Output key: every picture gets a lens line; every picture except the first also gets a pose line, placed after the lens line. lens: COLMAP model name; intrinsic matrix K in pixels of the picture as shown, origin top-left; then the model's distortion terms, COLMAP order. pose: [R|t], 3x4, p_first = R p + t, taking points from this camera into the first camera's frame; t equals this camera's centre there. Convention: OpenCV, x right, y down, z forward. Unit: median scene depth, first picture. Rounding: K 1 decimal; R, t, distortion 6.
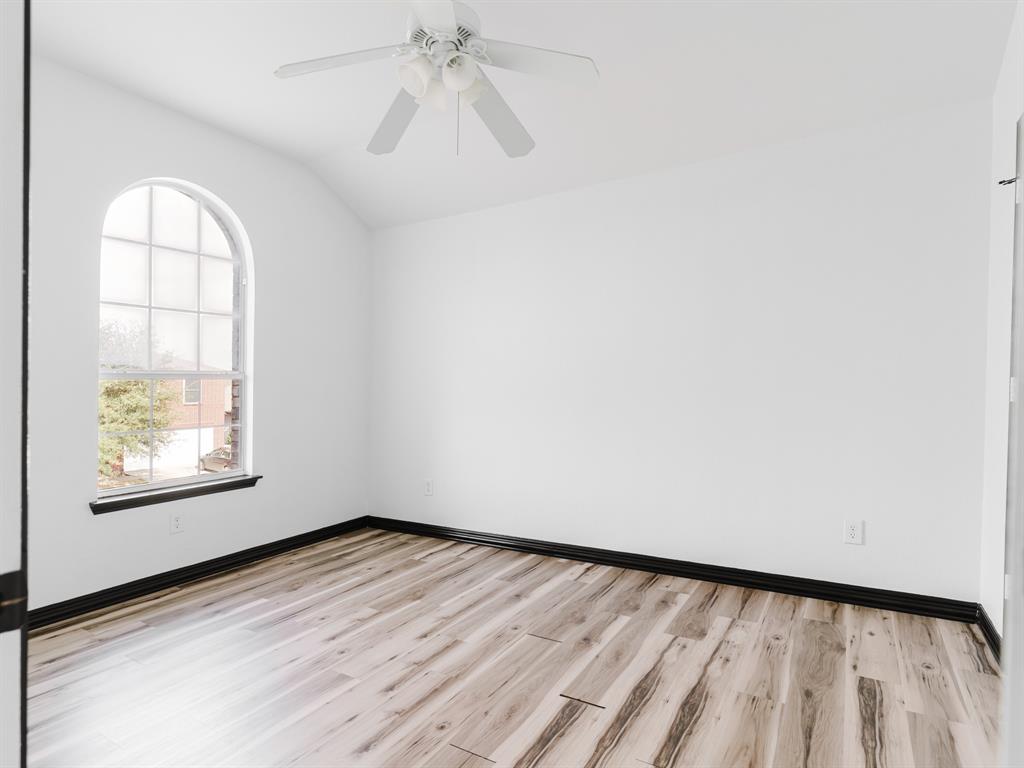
lens RADIAL K [[553.5, 0, 512.0], [0, 553.5, 384.0], [0, 0, 1]] dist [-0.001018, -0.000456]
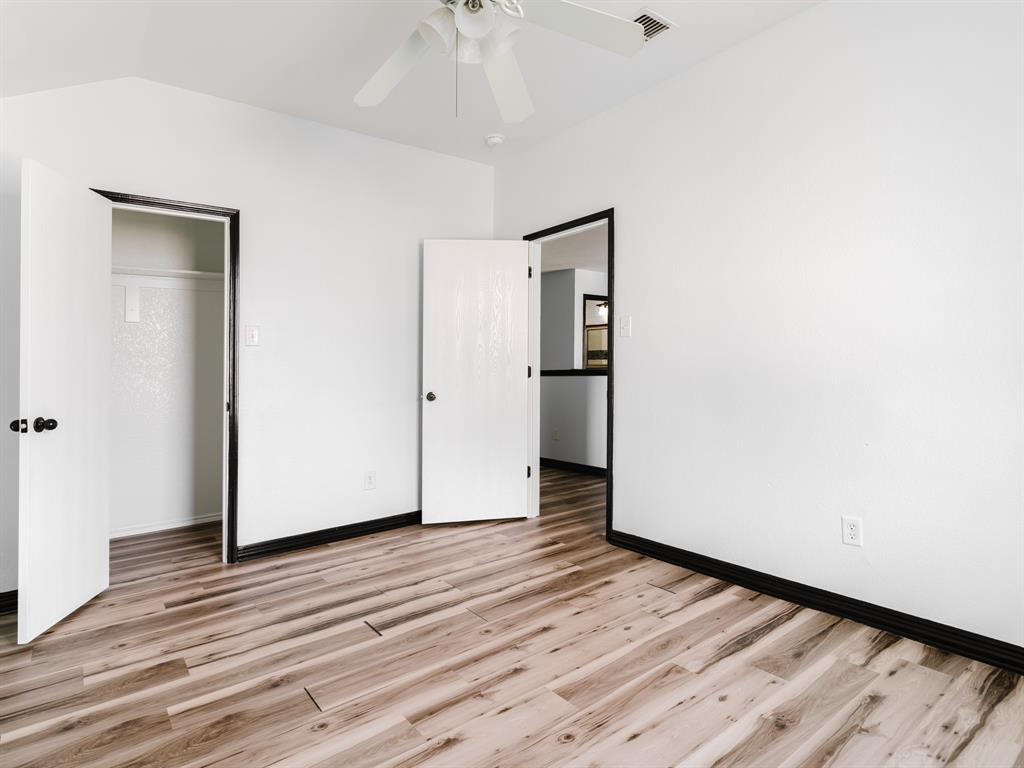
lens RADIAL K [[553.5, 0, 512.0], [0, 553.5, 384.0], [0, 0, 1]] dist [-0.001018, -0.000456]
pose [[-0.935182, 0.029190, 0.352963, -0.535272], [0.039067, 0.999018, 0.020891, 0.021512], [-0.352007, 0.033326, -0.935404, 1.781488]]
